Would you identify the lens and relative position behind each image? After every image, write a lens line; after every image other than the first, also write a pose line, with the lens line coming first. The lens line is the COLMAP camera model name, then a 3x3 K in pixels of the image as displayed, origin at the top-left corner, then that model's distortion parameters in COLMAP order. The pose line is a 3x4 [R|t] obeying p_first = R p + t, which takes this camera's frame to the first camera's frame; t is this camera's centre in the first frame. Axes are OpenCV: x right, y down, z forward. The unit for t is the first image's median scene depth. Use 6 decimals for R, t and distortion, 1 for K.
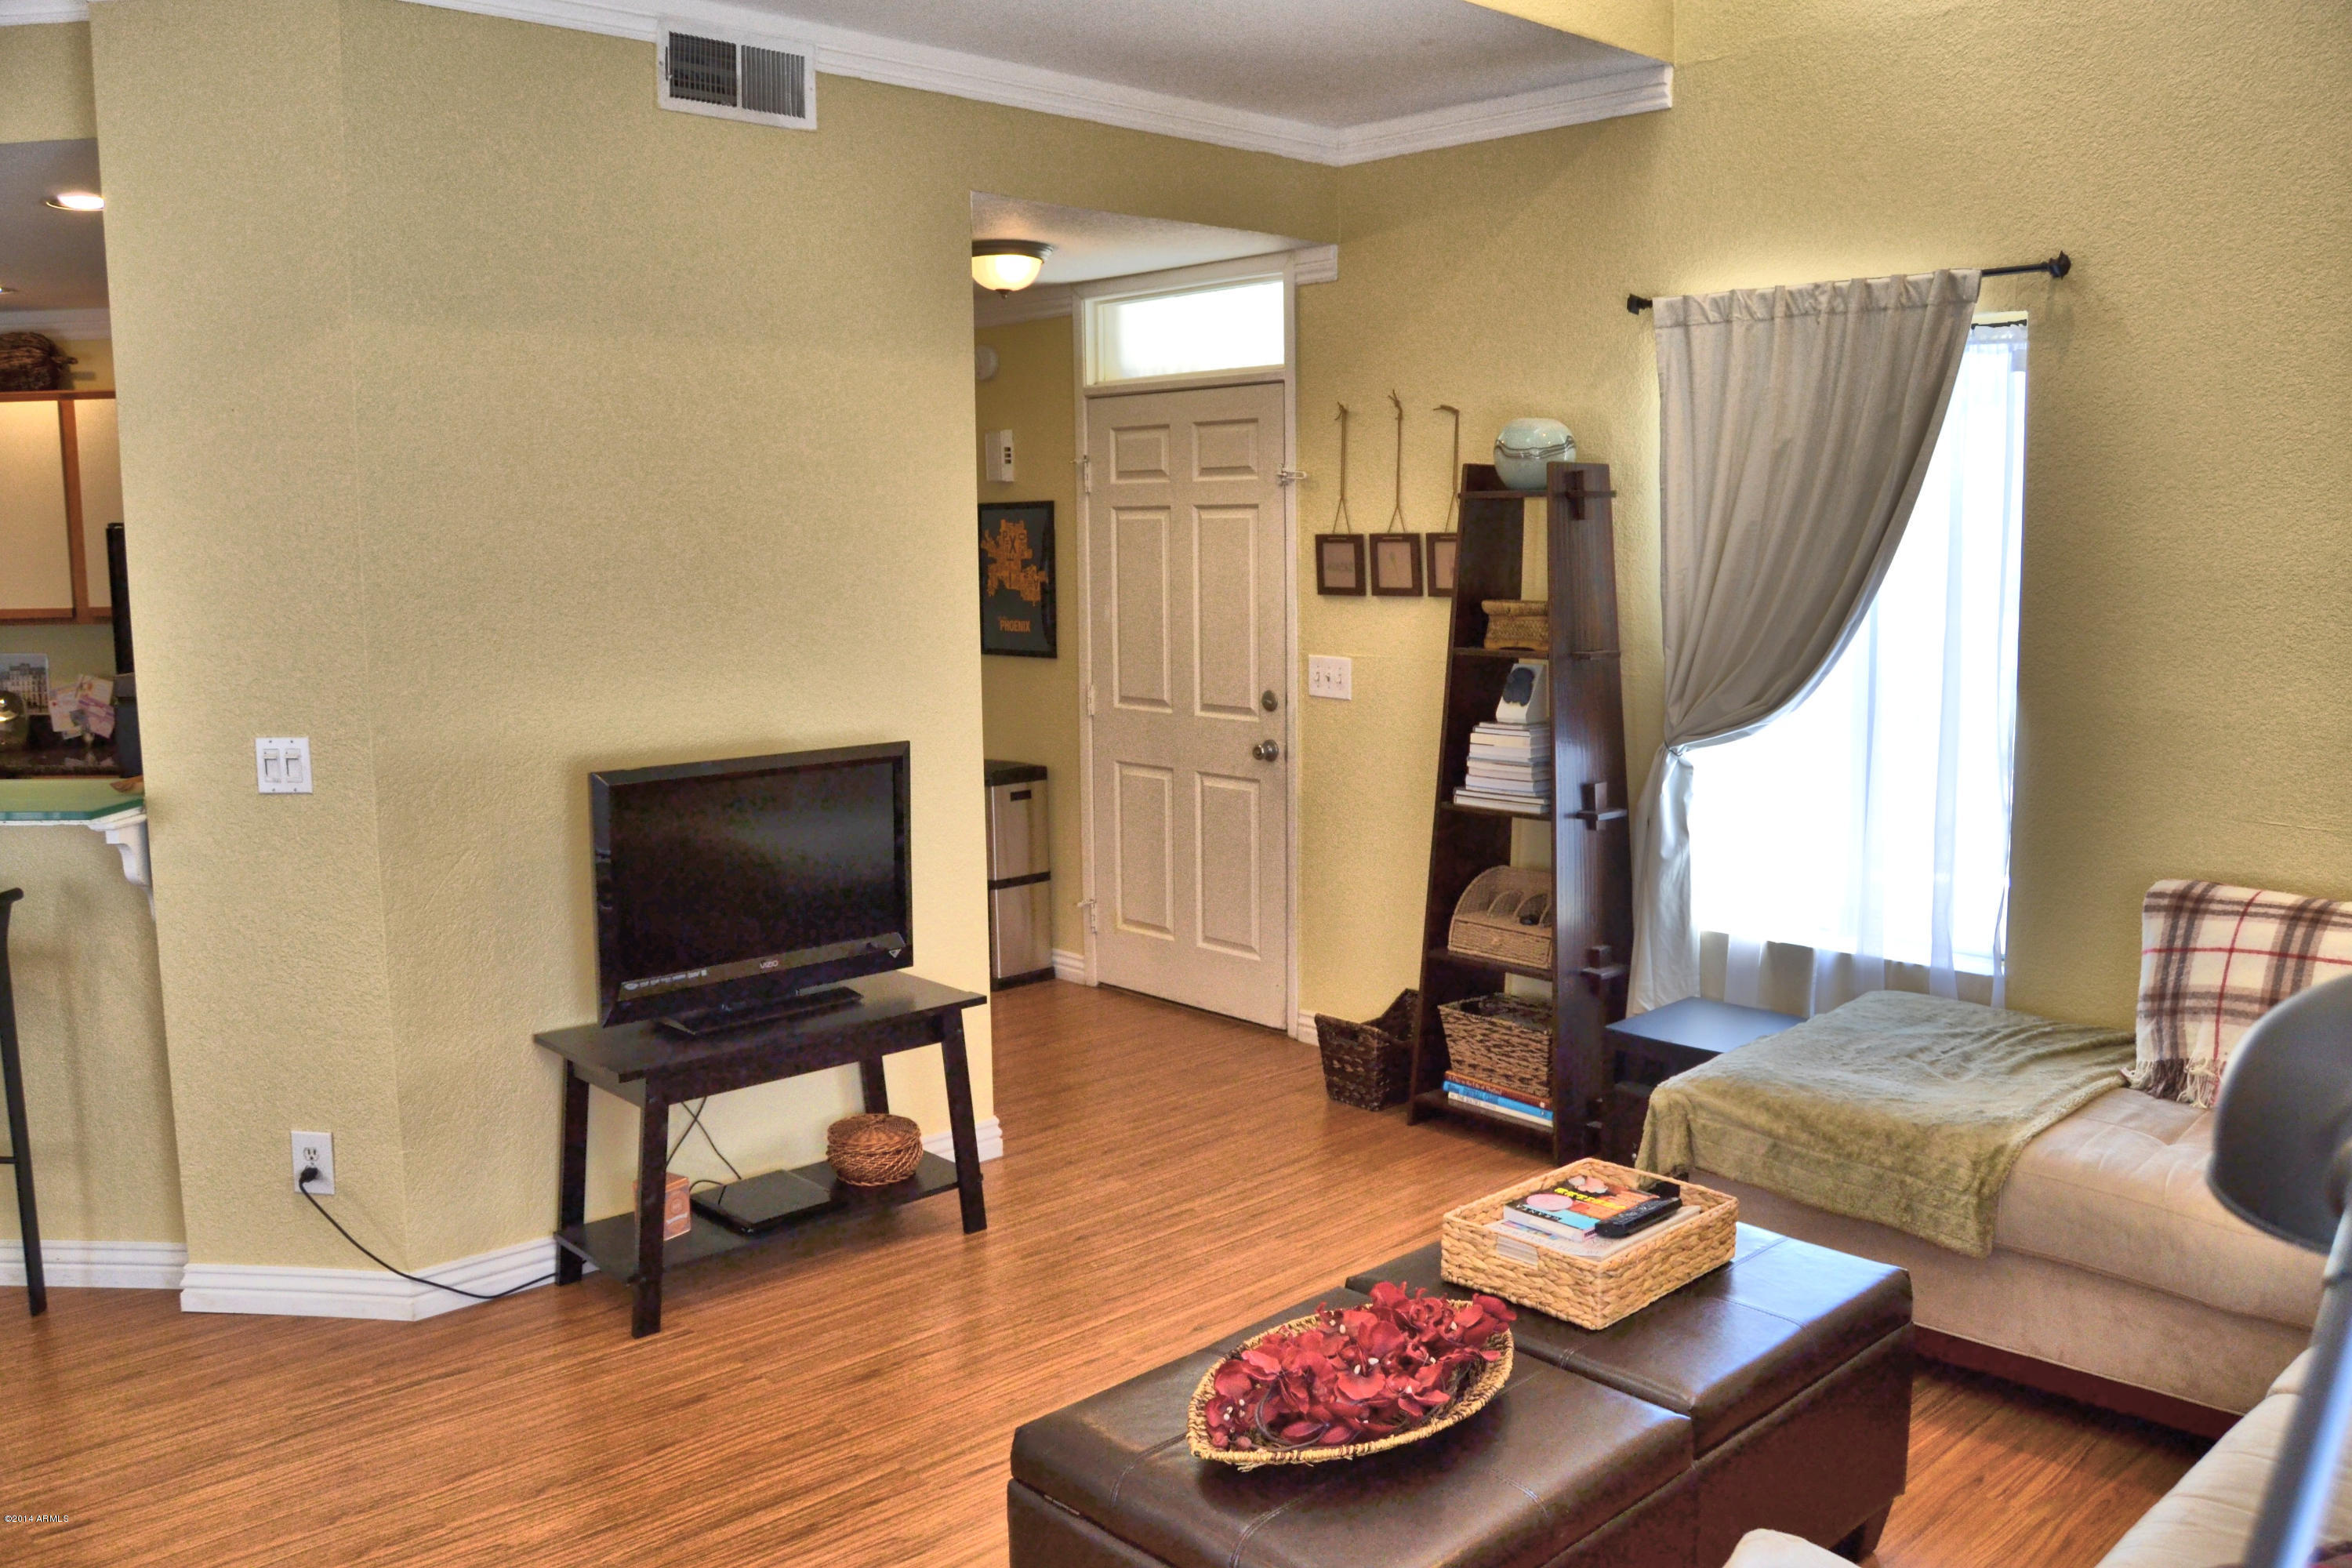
lens RADIAL K [[1884.2, 0, 1181.5], [0, 1884.2, 772.6], [0, 0, 1]] dist [-0.091228, 0.037334]
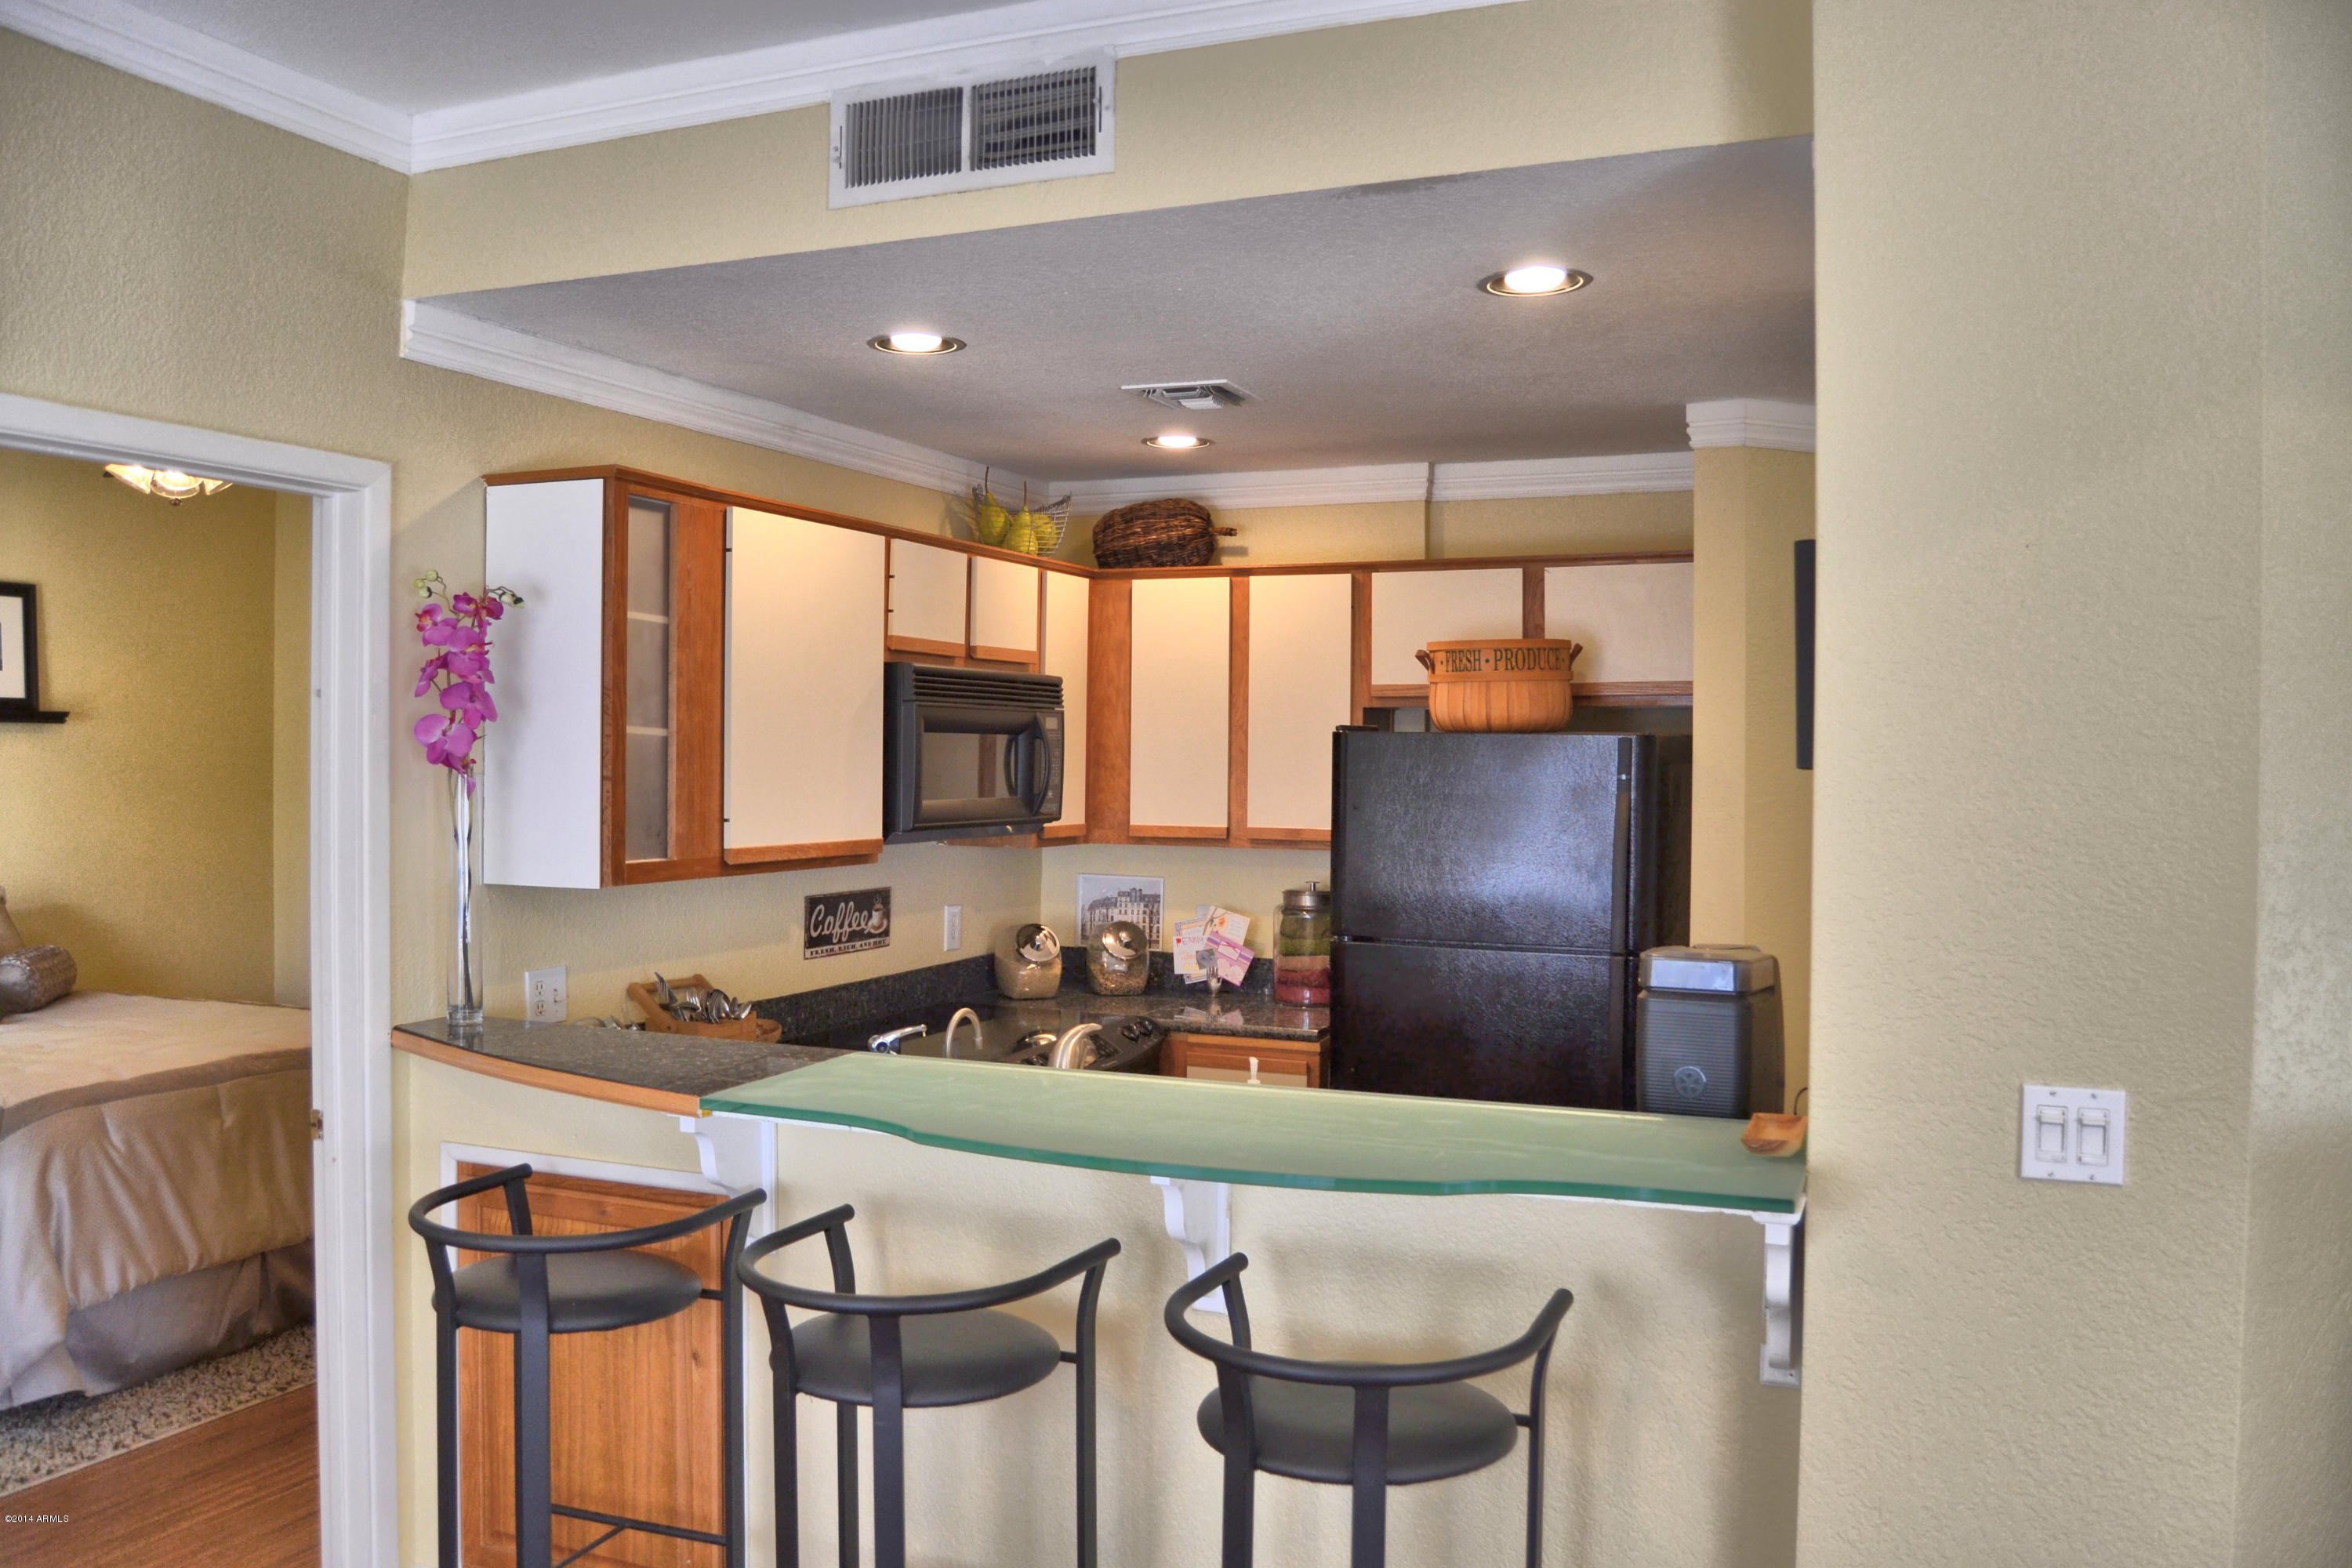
lens RADIAL K [[1884.2, 0, 1176.9], [0, 1884.2, 778.1], [0, 0, 1]] dist [-0.091228, 0.037334]
pose [[0.939049, 0.024887, -0.342882, -0.475685], [-0.063969, 0.992607, -0.103148, -0.032941], [0.337780, 0.118795, 0.933698, 0.284887]]
